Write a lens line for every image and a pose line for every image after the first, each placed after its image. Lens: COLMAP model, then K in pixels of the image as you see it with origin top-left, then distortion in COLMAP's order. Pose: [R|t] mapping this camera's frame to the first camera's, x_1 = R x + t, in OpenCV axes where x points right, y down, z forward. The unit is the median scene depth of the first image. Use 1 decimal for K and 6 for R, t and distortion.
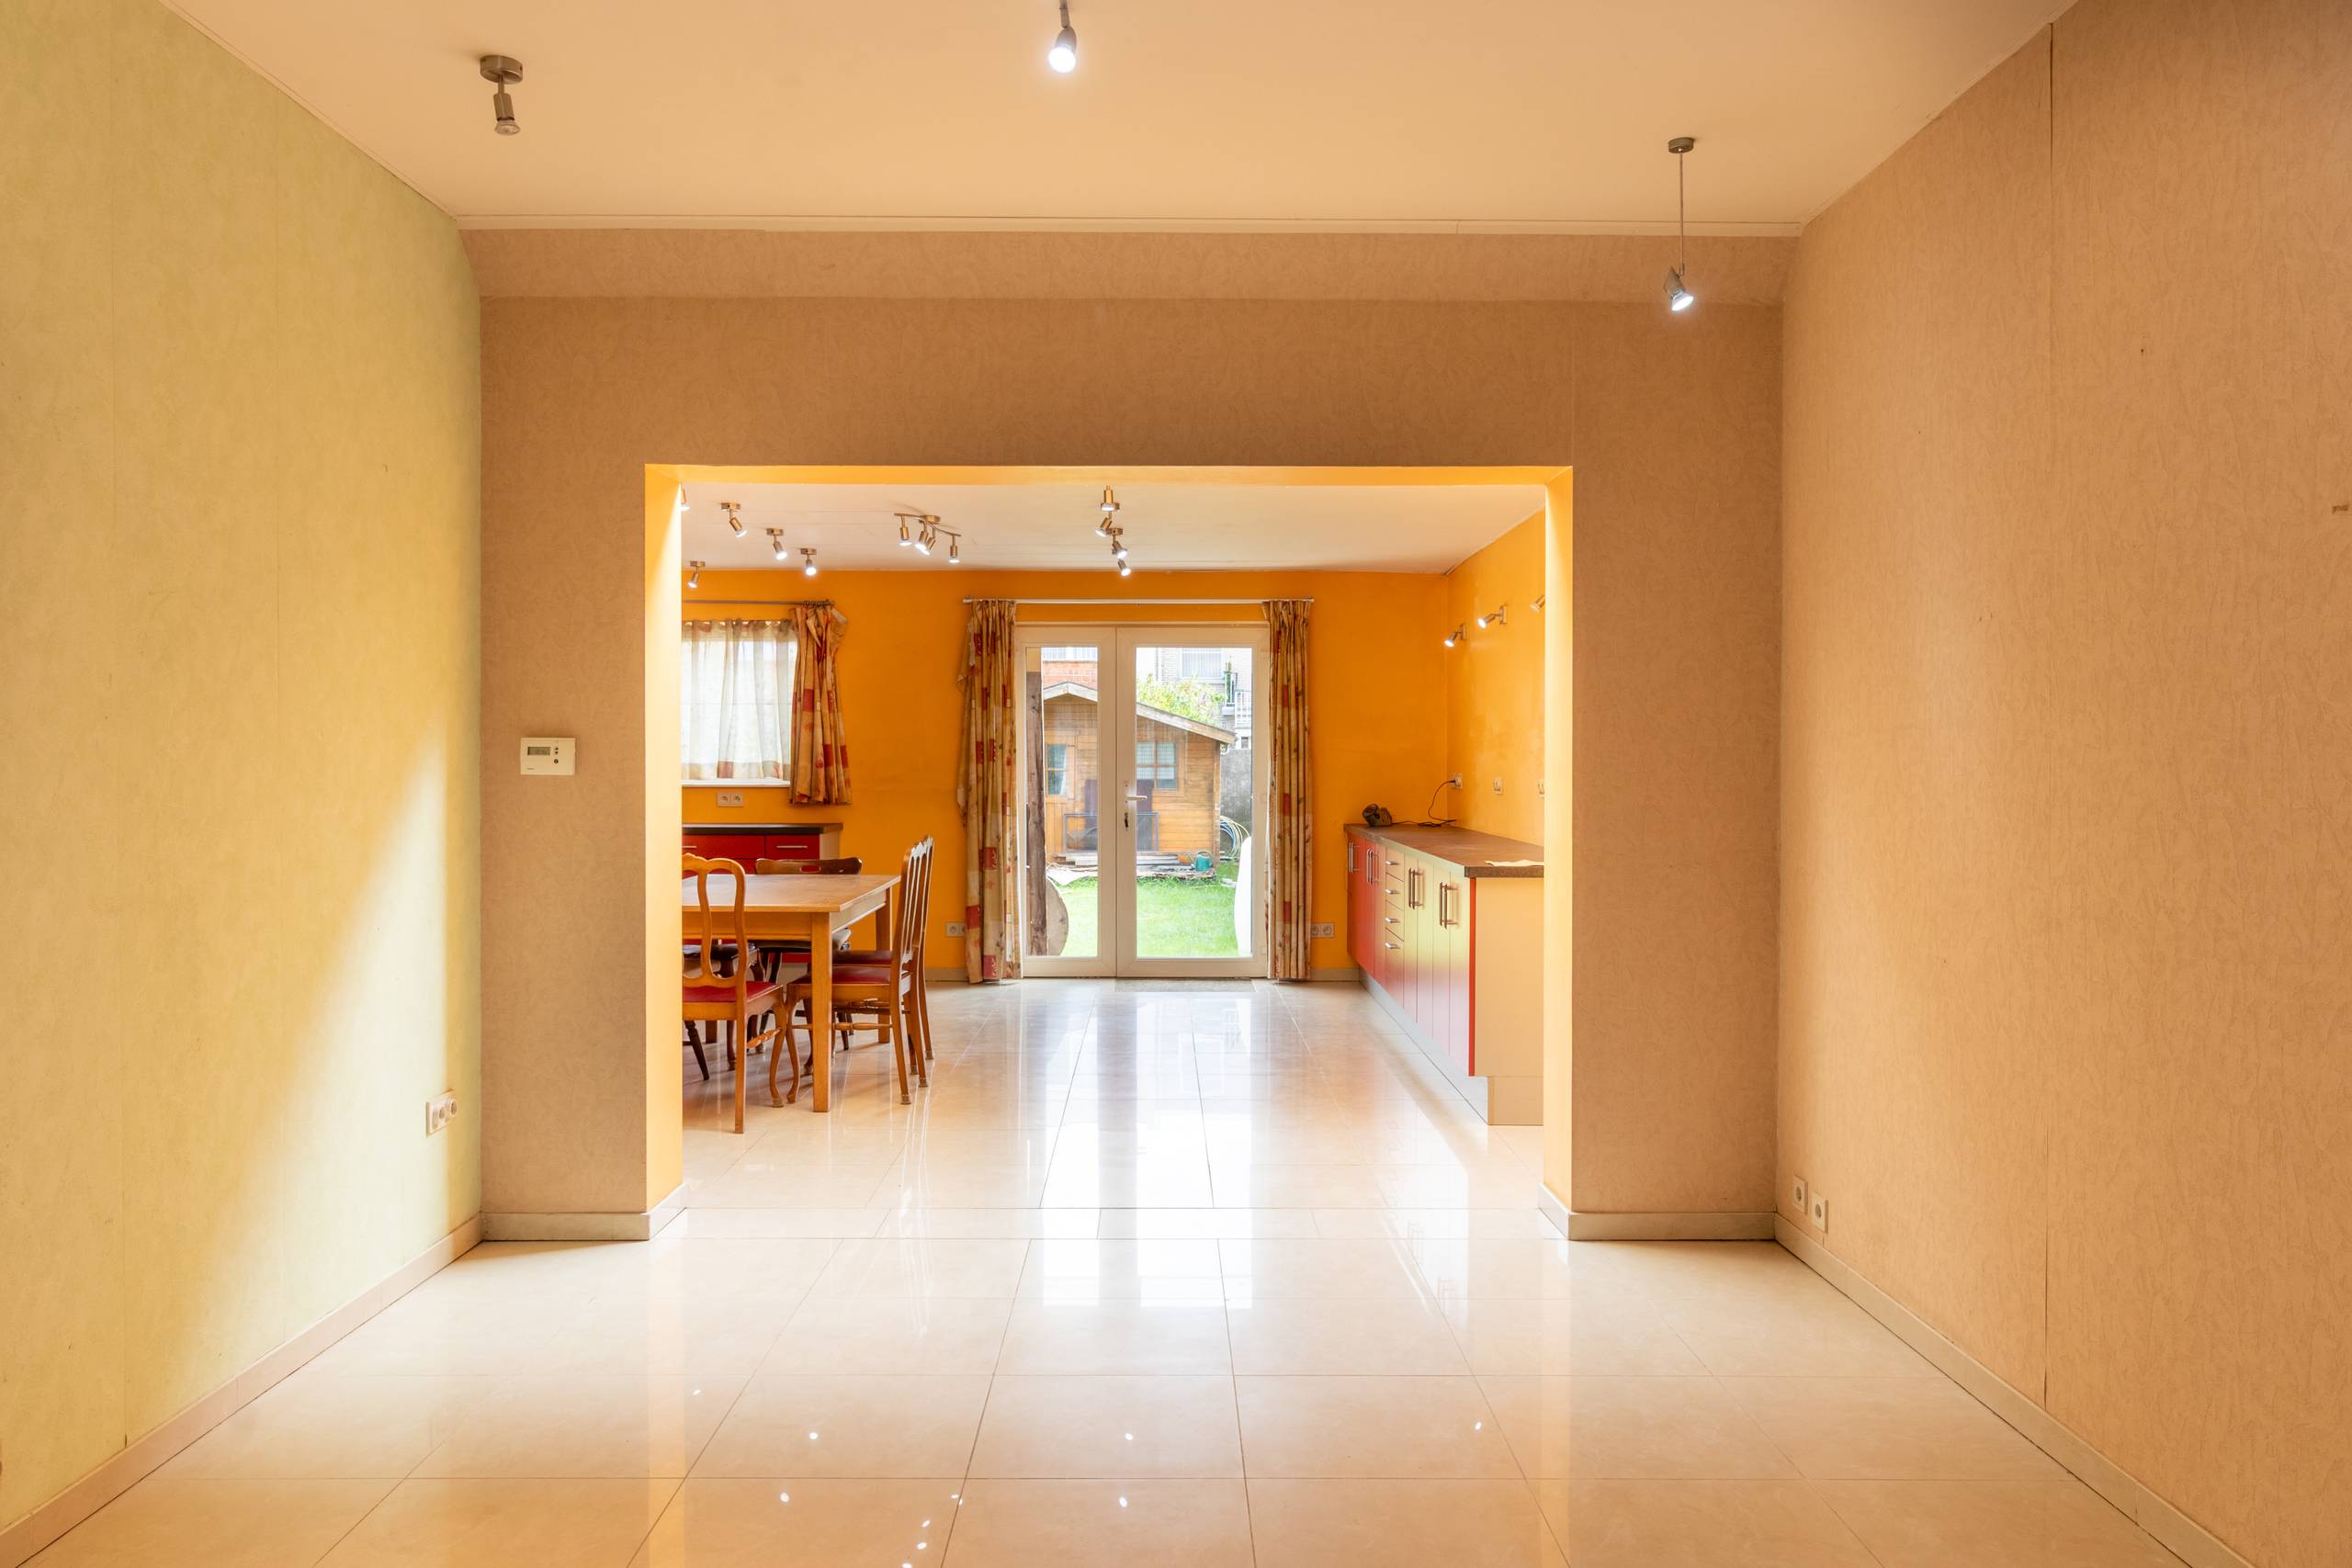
lens RADIAL K [[1747.8, 0, 1175.7], [0, 1747.8, 778.6], [0, 0, 1]] dist [-0.000426, -0.000028]
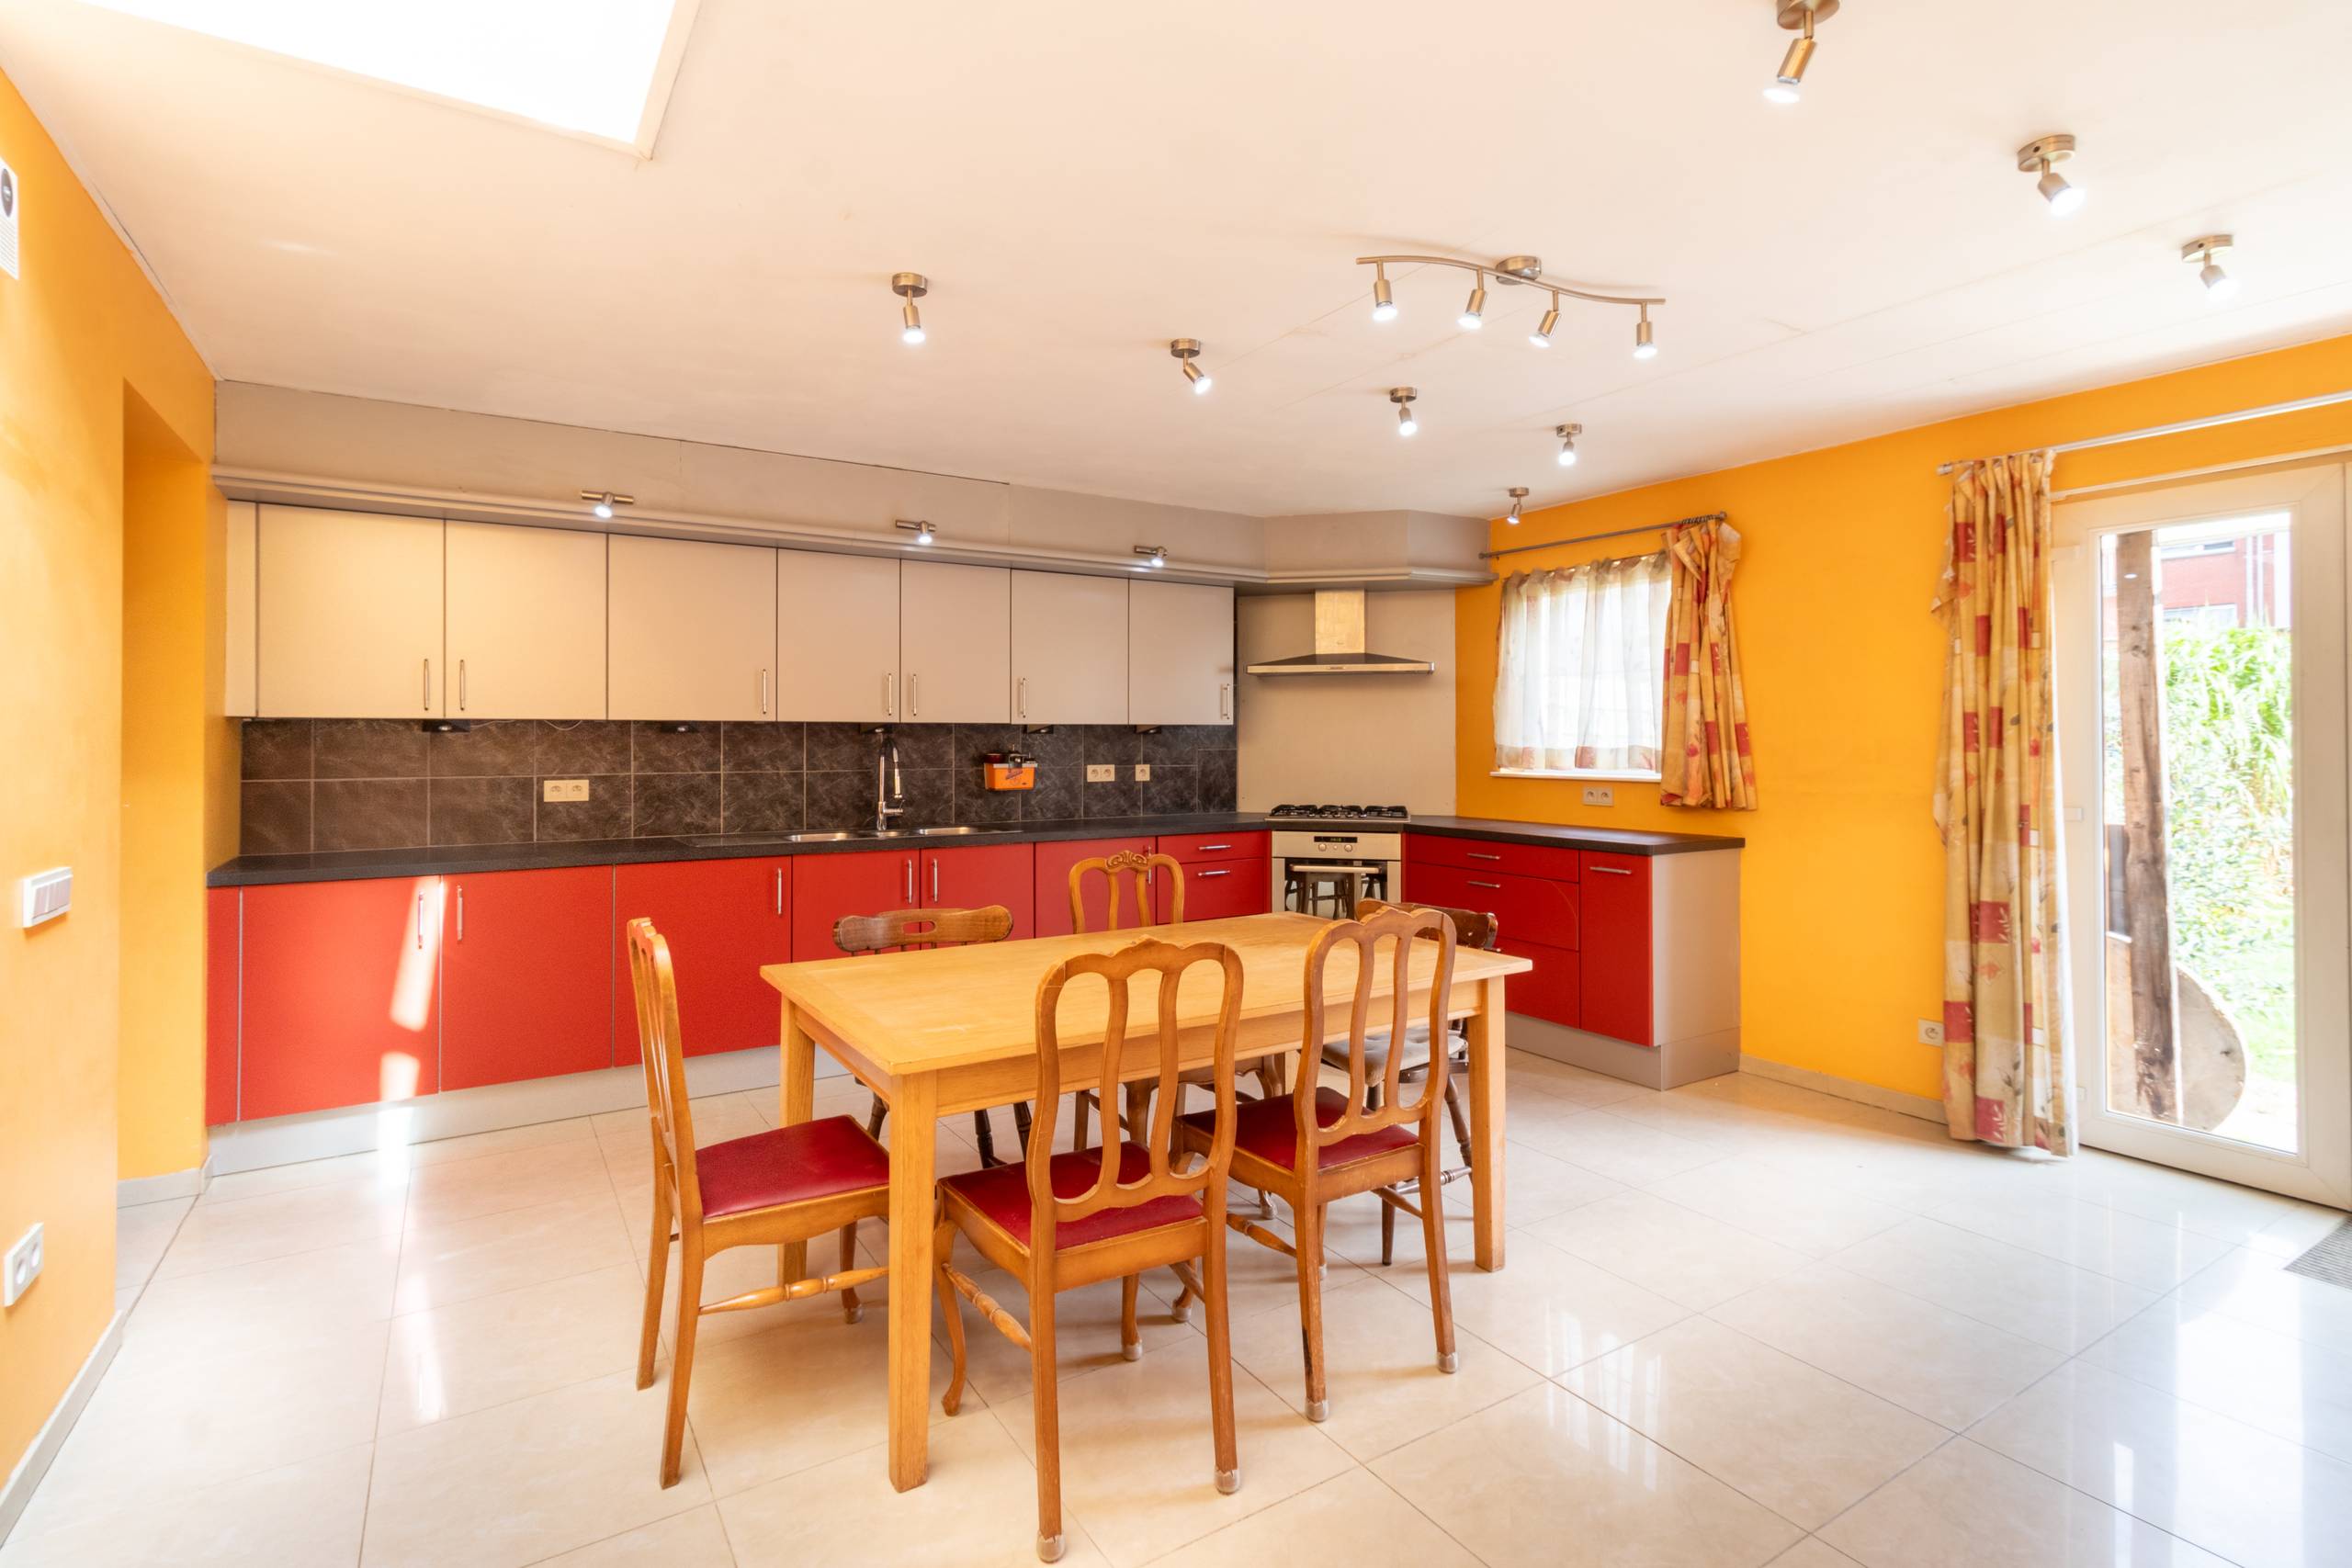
lens RADIAL K [[1094.5, 0, 1138.9], [0, 1094.5, 730.3], [0, 0, 1]] dist [0.004425, 0.001064]
pose [[0.515086, -0.009848, -0.857082, 0.053609], [-0.011882, 0.999756, -0.018628, -0.005519], [0.857056, 0.019779, 0.514843, 0.585948]]
